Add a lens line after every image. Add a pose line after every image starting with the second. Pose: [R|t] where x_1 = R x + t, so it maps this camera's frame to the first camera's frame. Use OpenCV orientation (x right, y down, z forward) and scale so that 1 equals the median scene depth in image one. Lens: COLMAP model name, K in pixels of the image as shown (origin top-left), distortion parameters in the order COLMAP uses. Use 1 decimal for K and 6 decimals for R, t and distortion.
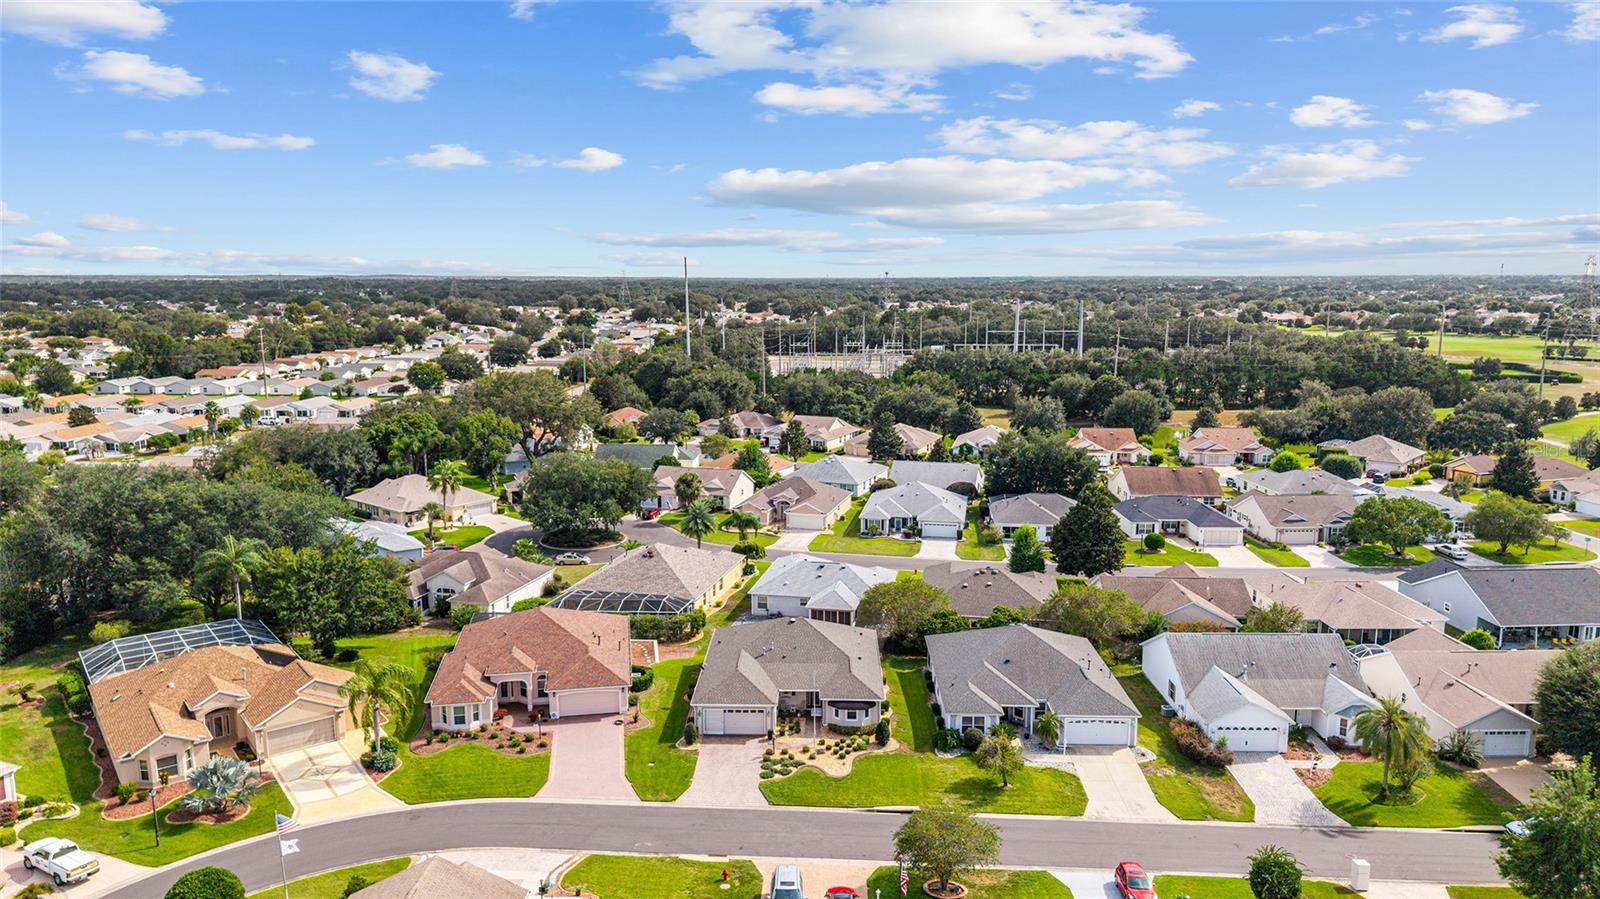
lens RADIAL K [[1079.5, 0, 793.4], [0, 1079.5, 450.0], [0, 0, 1]] dist [0.029378, -0.030722]
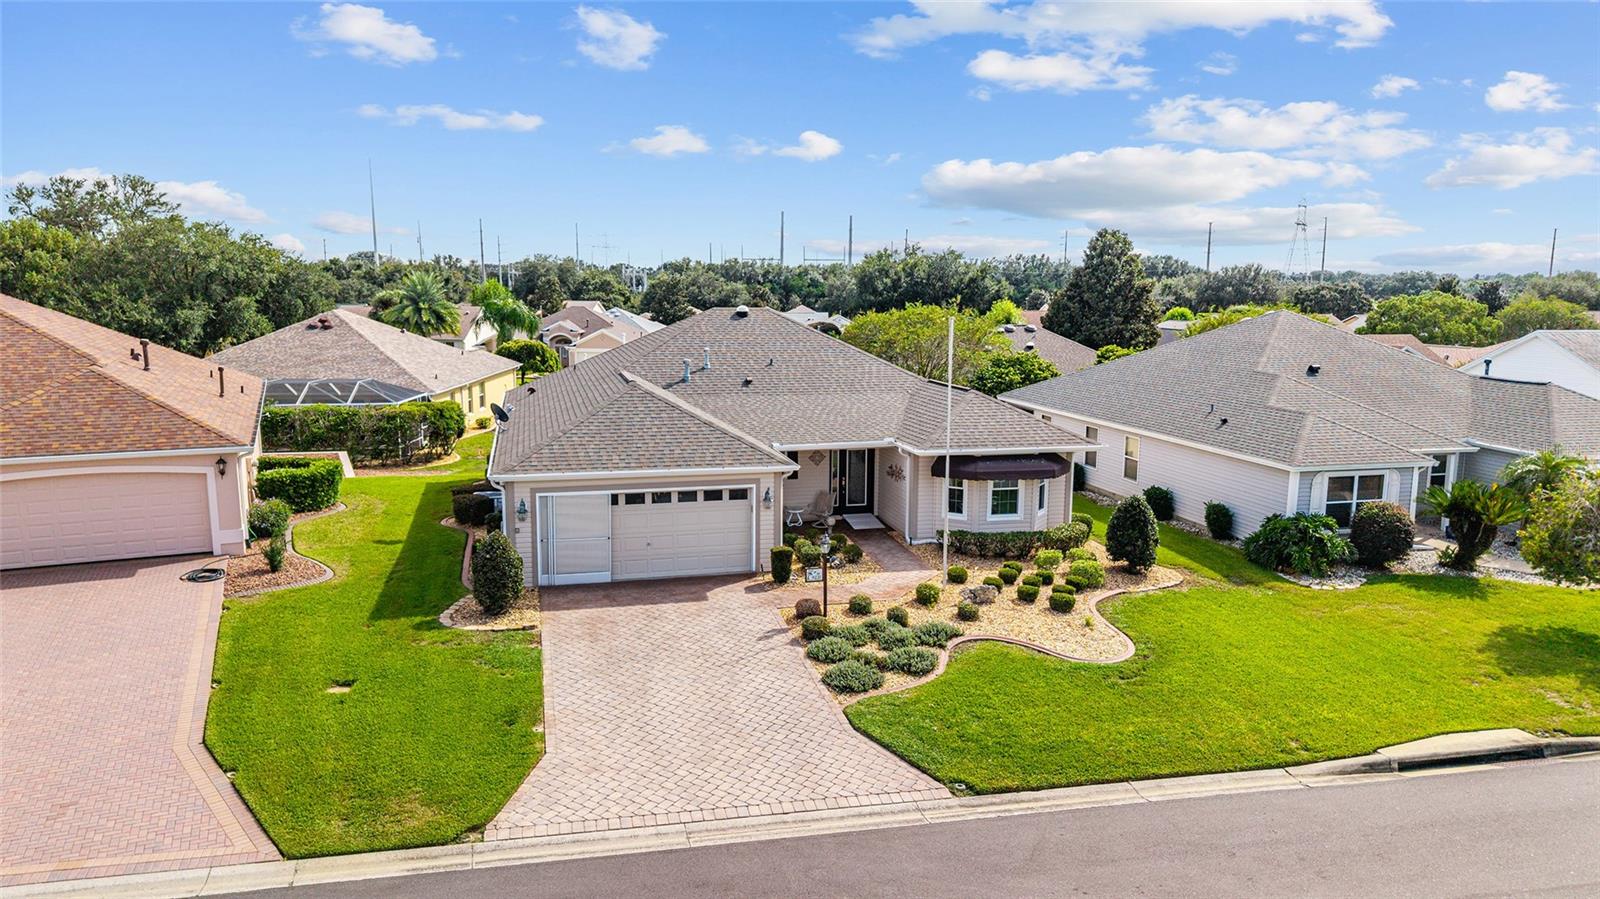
lens RADIAL K [[1079.5, 0, 793.4], [0, 1079.5, 450.0], [0, 0, 1]] dist [0.029378, -0.030722]
pose [[0.963432, -0.034373, 0.265740, -0.085383], [0.035811, 0.999358, -0.000566, 0.211802], [-0.265550, 0.010062, 0.964045, 0.655818]]
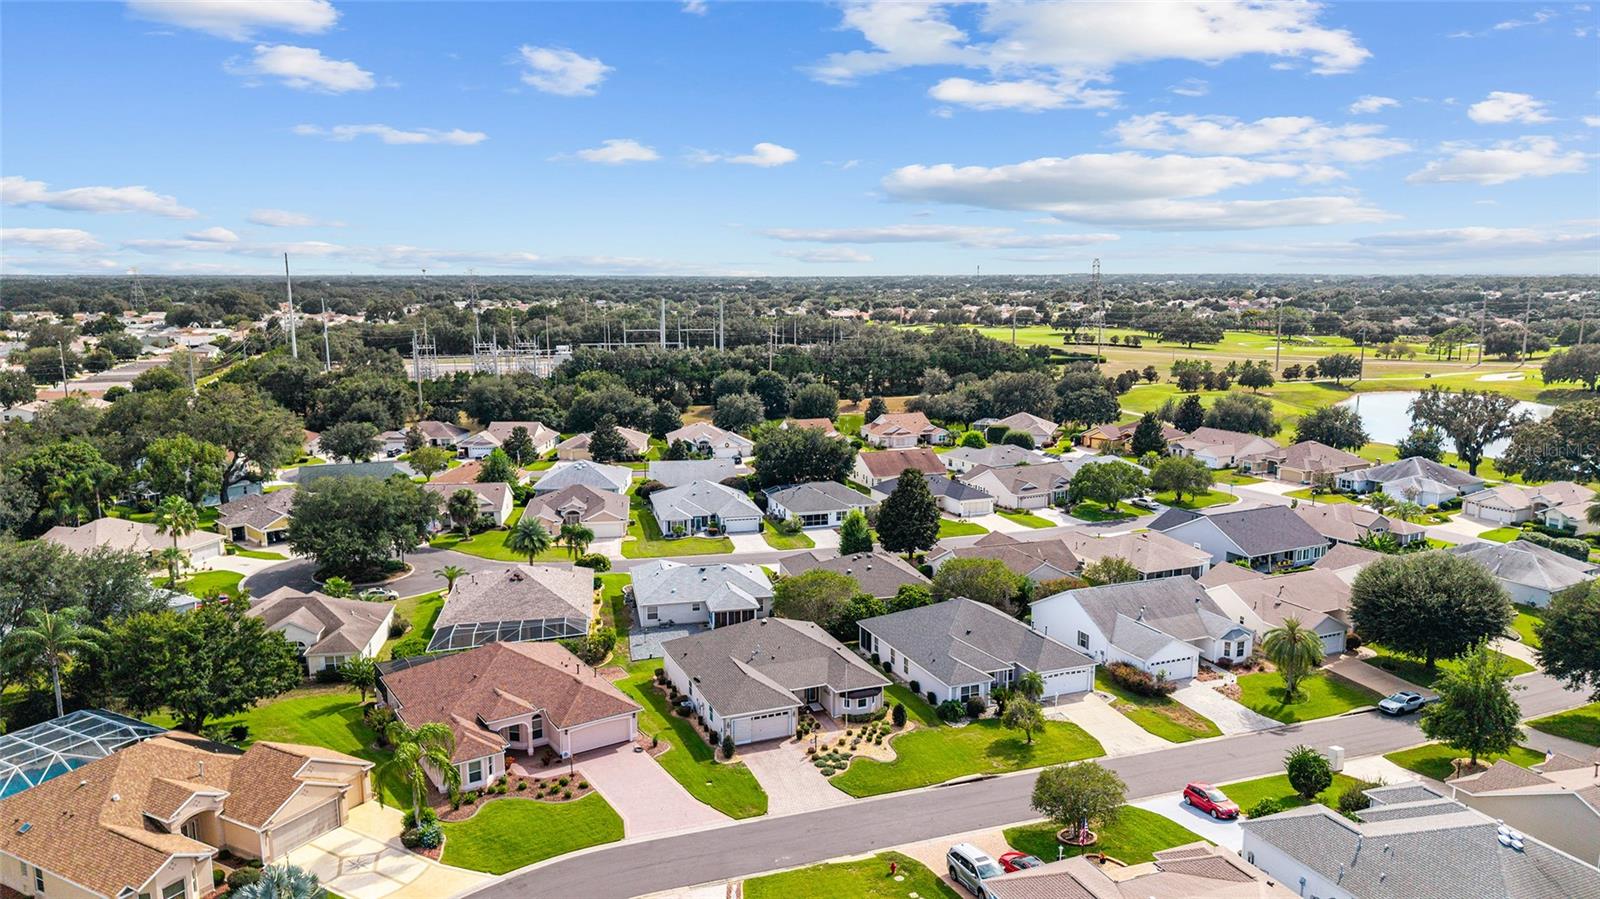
lens RADIAL K [[1079.5, 0, 793.4], [0, 1079.5, 450.0], [0, 0, 1]] dist [0.029378, -0.030722]
pose [[0.916264, -0.063709, 0.395477, -0.369311], [0.063593, 0.997886, 0.013418, -0.012024], [-0.395496, 0.012855, 0.918378, 0.072207]]
